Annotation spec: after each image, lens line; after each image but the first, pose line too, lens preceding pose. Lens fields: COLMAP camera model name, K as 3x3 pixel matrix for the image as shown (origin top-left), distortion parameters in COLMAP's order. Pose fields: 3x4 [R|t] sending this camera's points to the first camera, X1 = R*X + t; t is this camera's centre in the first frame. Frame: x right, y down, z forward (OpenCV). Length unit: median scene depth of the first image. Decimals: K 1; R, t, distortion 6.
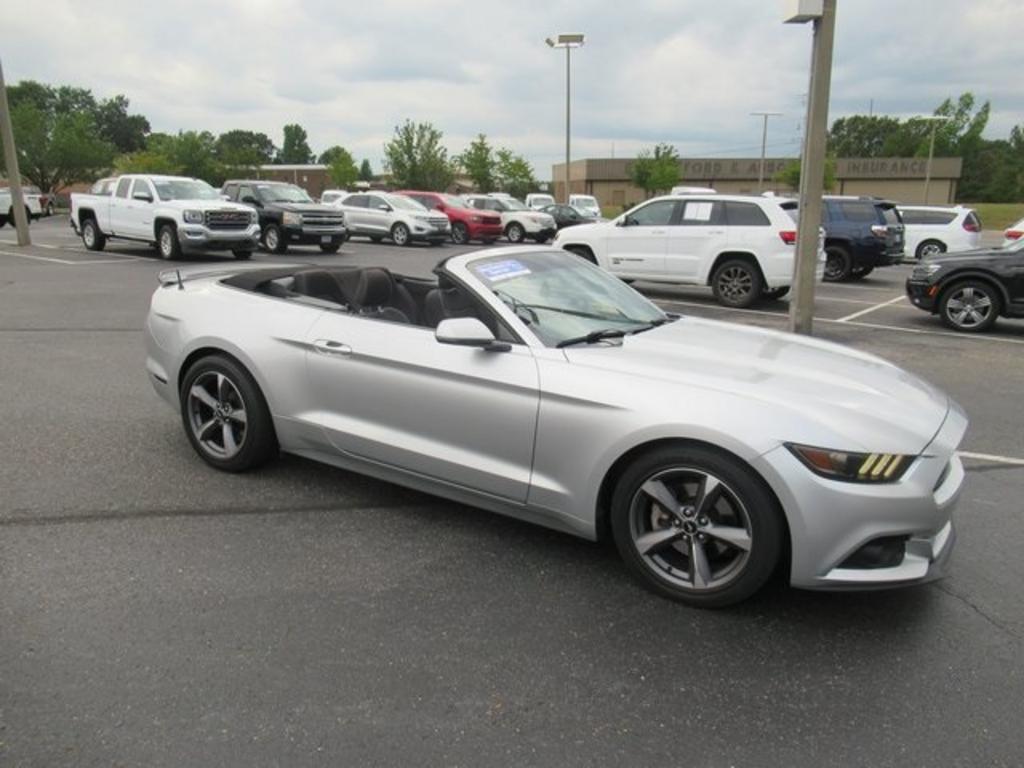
lens RADIAL K [[785.0, 0, 514.4], [0, 785.0, 388.8], [0, 0, 1]] dist [-0.004757, -0.000437]
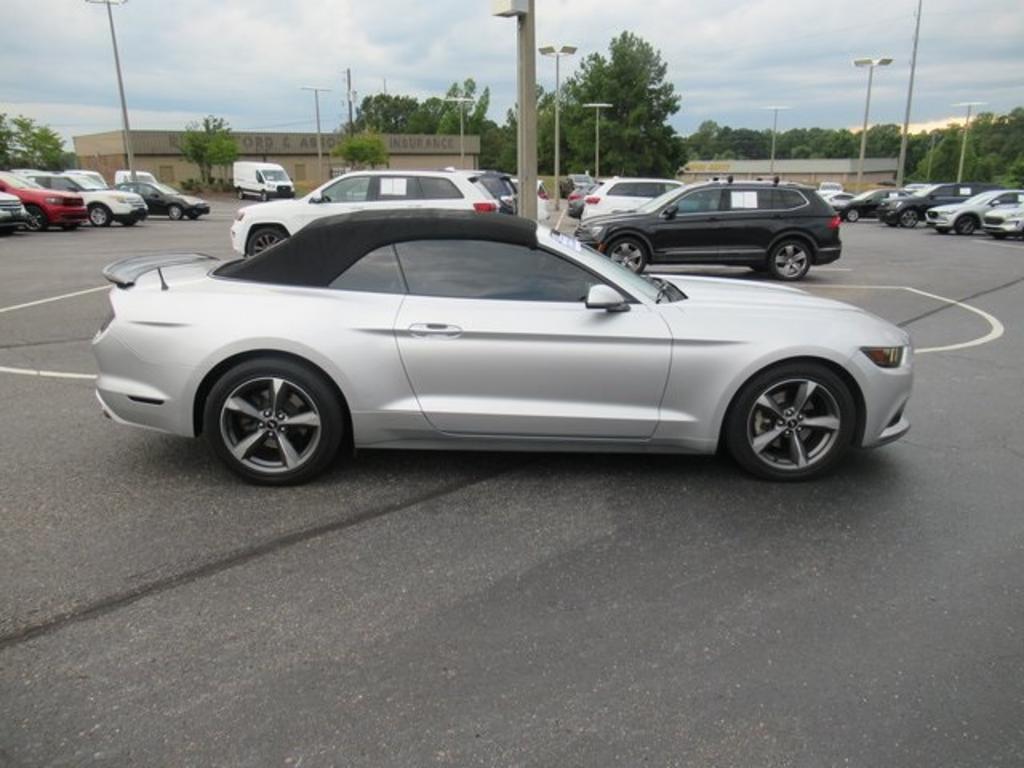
lens RADIAL K [[785.0, 0, 514.4], [0, 785.0, 388.8], [0, 0, 1]] dist [-0.004757, -0.000437]
pose [[0.823364, -0.158495, 0.544932, -0.136840], [0.141546, 0.987217, 0.073266, -0.007341], [-0.549578, 0.016809, 0.835273, 0.022217]]
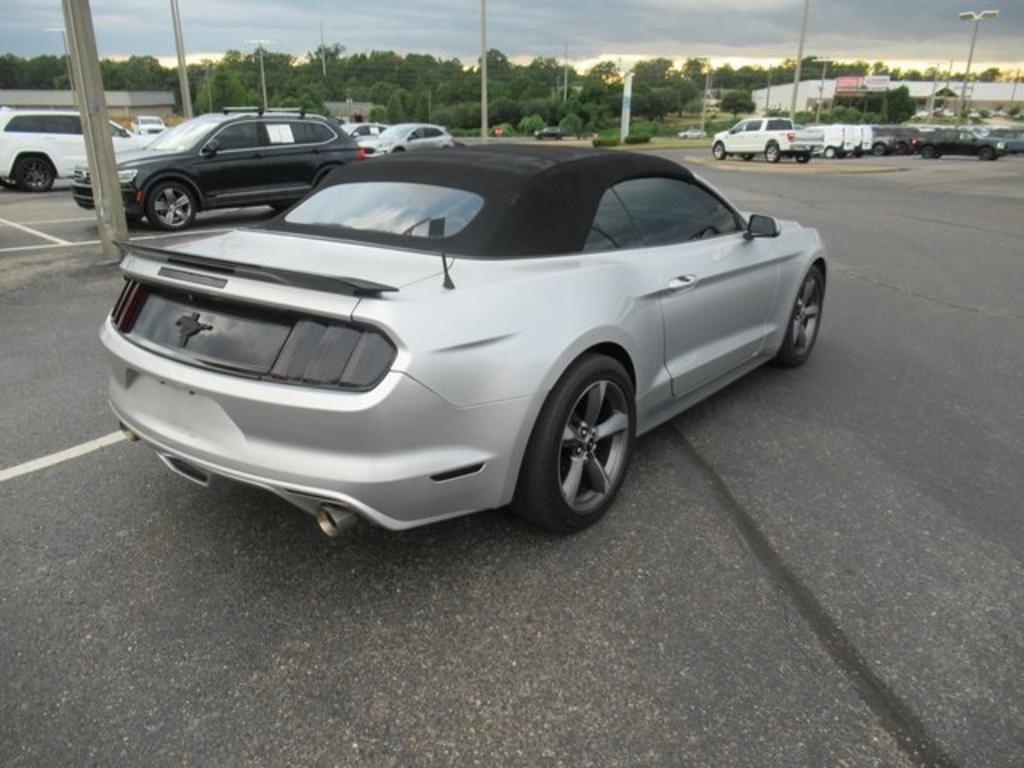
lens RADIAL K [[774.5, 0, 510.2], [0, 774.5, 387.1], [0, 0, 1]] dist [-0.008997, 0.000907]
pose [[0.076767, -0.340659, 0.937048, -0.212460], [0.225110, 0.921476, 0.316556, -0.050903], [-0.971304, 0.186638, 0.147425, 0.210508]]
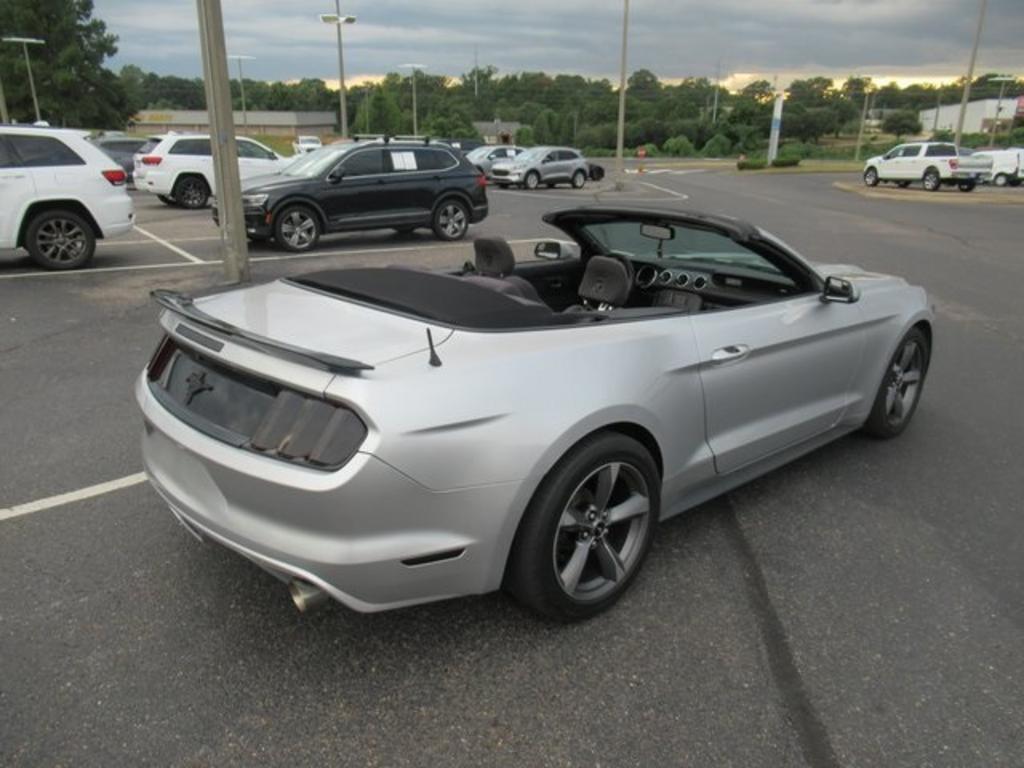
lens RADIAL K [[772.5, 0, 508.8], [0, 772.5, 384.7], [0, 0, 1]] dist [-0.009953, 0.004327]
pose [[0.259729, -0.308624, 0.915037, -0.198875], [0.216198, 0.942087, 0.256381, -0.053405], [-0.941169, 0.131239, 0.311411, 0.189229]]
